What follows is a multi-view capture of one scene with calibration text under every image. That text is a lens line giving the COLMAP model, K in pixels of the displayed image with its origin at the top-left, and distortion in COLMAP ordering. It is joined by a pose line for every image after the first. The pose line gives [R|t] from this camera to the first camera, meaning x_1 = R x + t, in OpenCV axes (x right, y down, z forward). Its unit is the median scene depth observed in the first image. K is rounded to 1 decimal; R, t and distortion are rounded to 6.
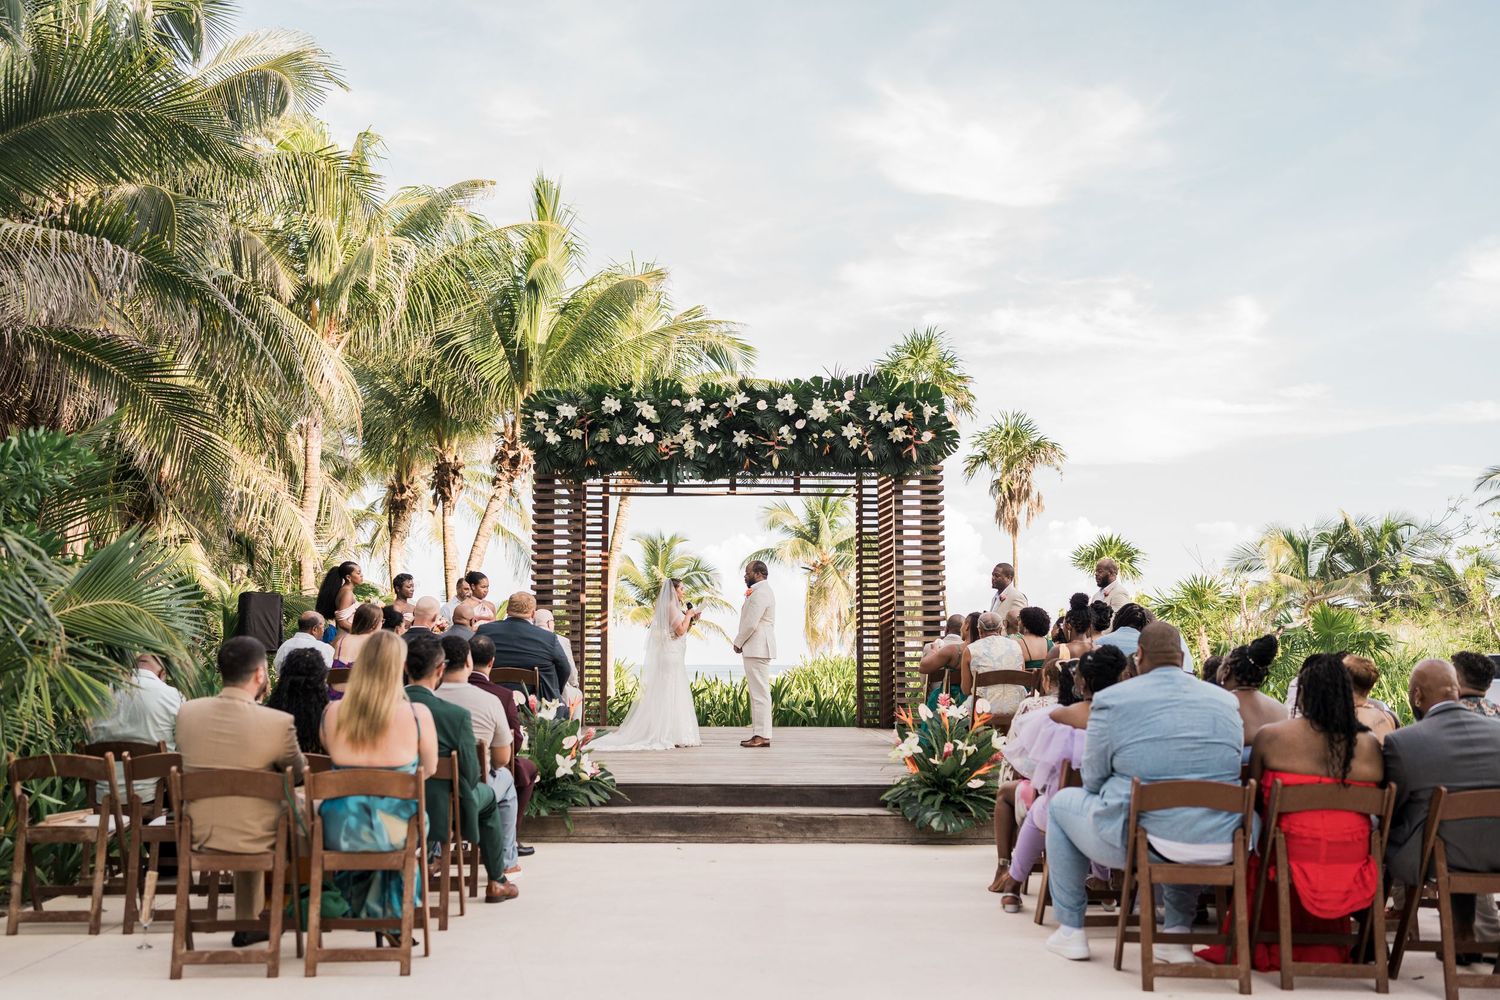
lens RADIAL K [[1503.1, 0, 730.3], [0, 1503.1, 490.7], [0, 0, 1]] dist [0.006063, 0.001805]
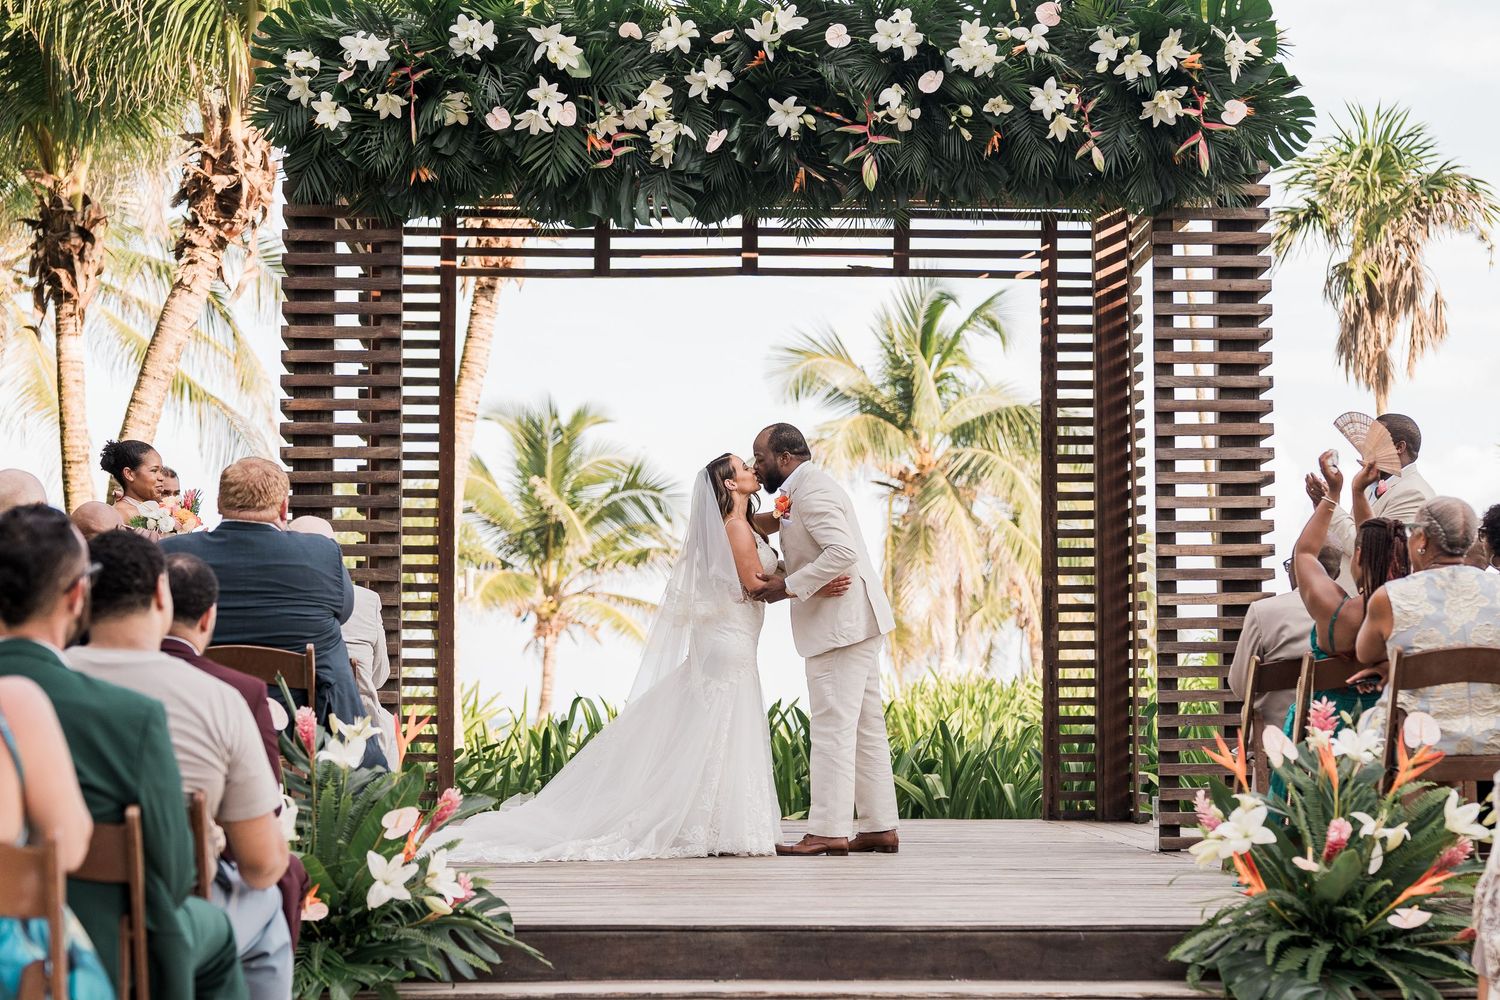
lens RADIAL K [[3371.2, 0, 772.9], [0, 3371.2, 469.3], [0, 0, 1]] dist [-0.009008, -0.018213]
pose [[0.999691, -0.001557, 0.024790, -0.019846], [0.000548, 0.999173, 0.040649, 0.024557], [-0.024833, -0.040623, 0.998866, 0.068241]]
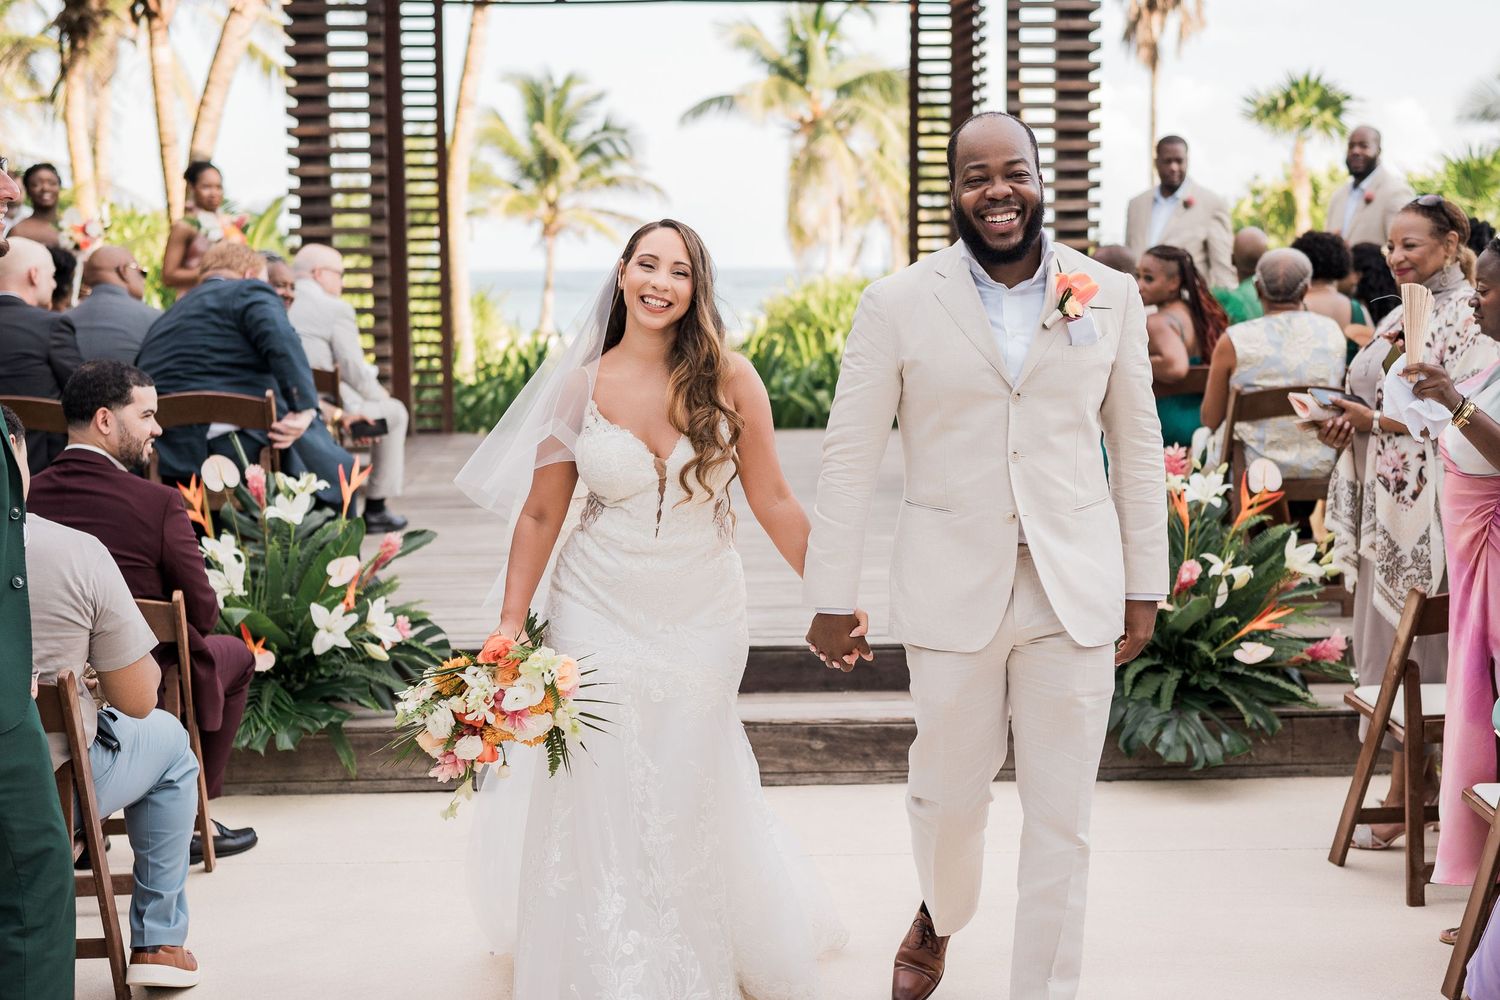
lens RADIAL K [[2245.3, 0, 750.0], [0, 2245.3, 500.0], [0, 0, 1]] dist [-0.016157, -0.022673]
pose [[0.999142, -0.015237, 0.038511, -0.007941], [0.006471, 0.975879, 0.218217, 0.001908], [-0.040907, -0.217781, 0.975140, 0.238963]]
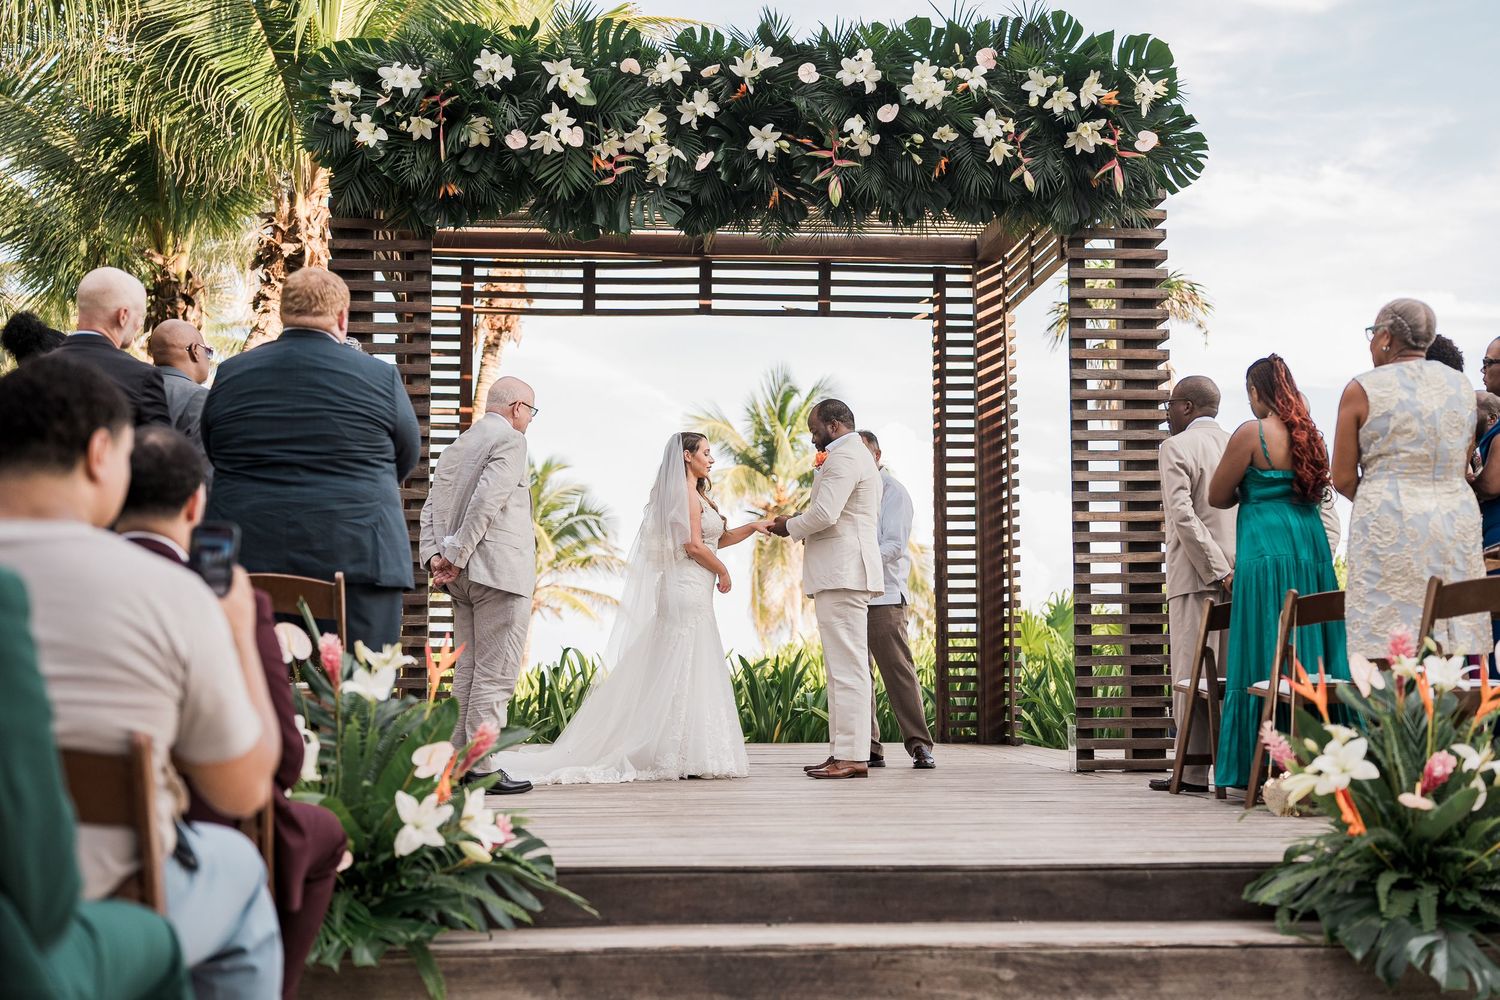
lens RADIAL K [[2085.5, 0, 750.0], [0, 2085.5, 500.0], [0, 0, 1]] dist [-0.006531, 0.013609]
pose [[0.997596, 0.000707, 0.069300, -0.043761], [-0.002864, 0.999514, 0.031034, 0.059321], [-0.069245, -0.031158, 0.997113, 0.329361]]
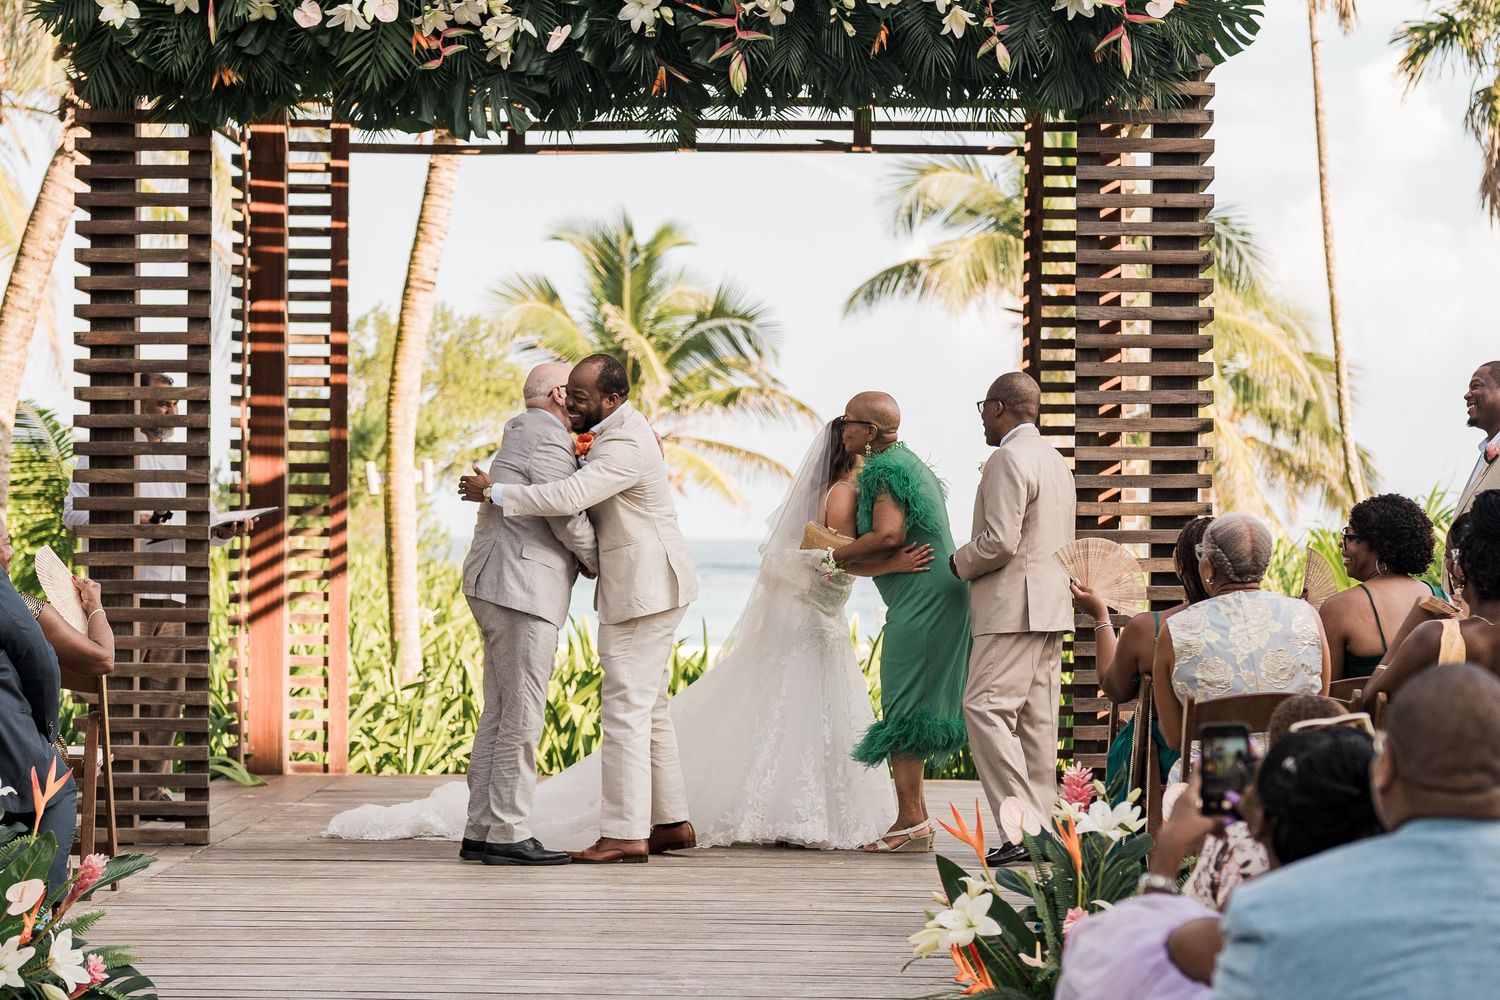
lens RADIAL K [[3900.0, 0, 714.6], [0, 3900.0, 592.7], [0, 0, 1]] dist [0.005172, -0.147356]
pose [[0.998870, 0.004387, -0.047325, 0.069161], [0.001784, 0.991567, 0.129580, -0.017324], [0.047494, -0.129518, 0.990439, 0.062627]]
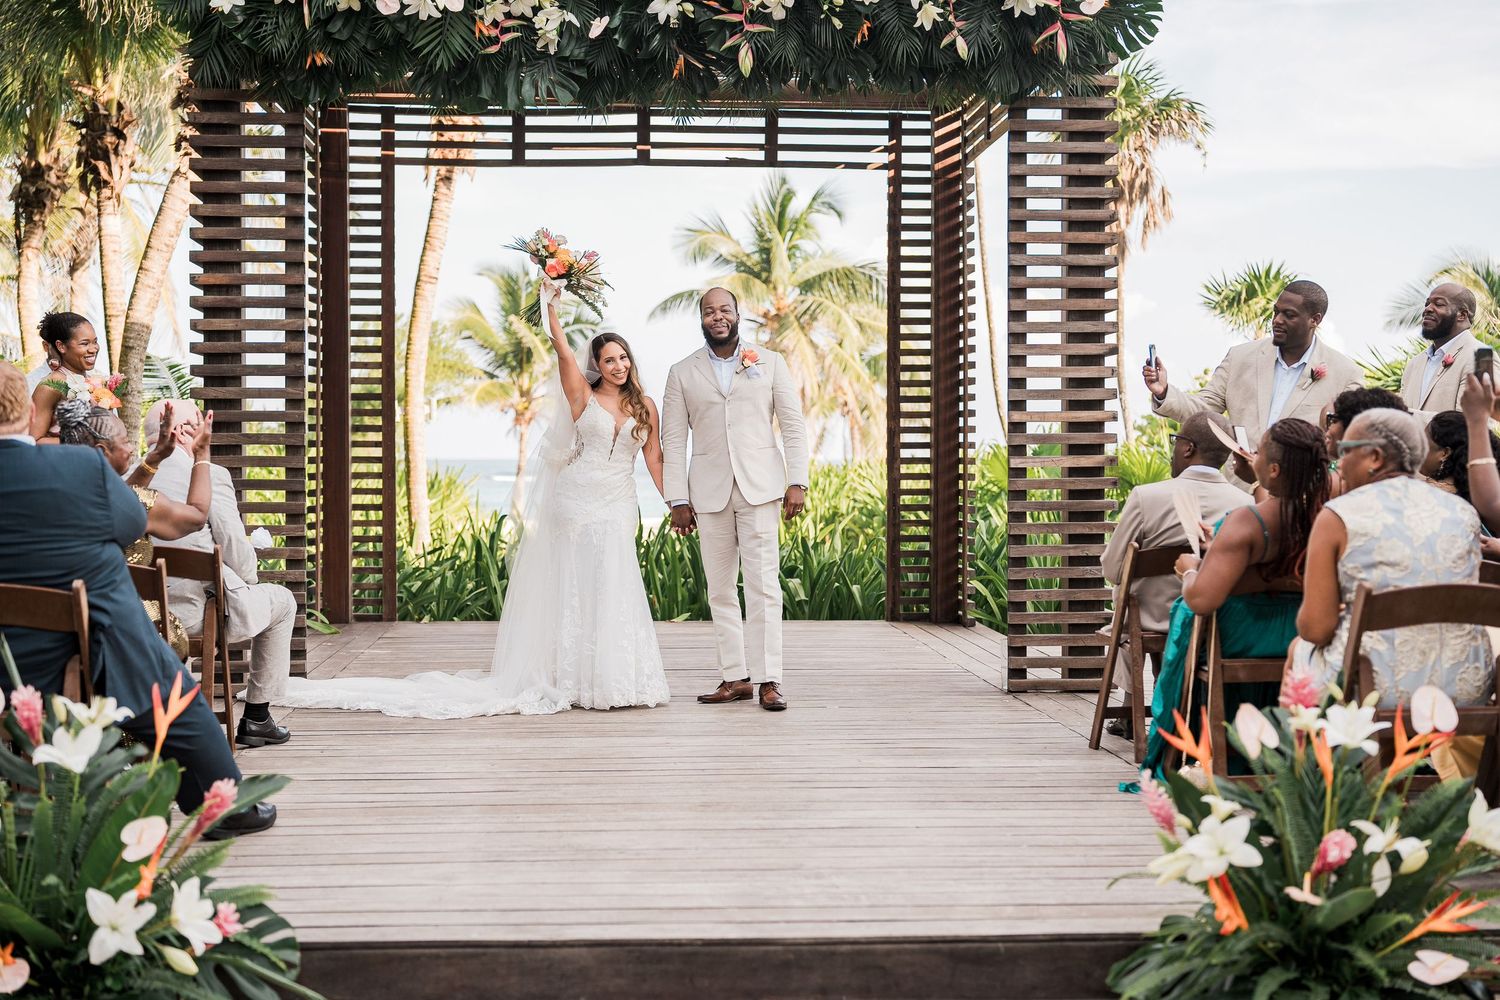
lens RADIAL K [[2065.7, 0, 737.7], [0, 2065.7, 489.1], [0, 0, 1]] dist [0.004381, -0.001737]
pose [[0.998697, -0.003249, 0.050924, -0.003090], [-0.003426, 0.991447, 0.130462, 0.025967], [-0.050912, -0.130466, 0.990145, 0.390374]]
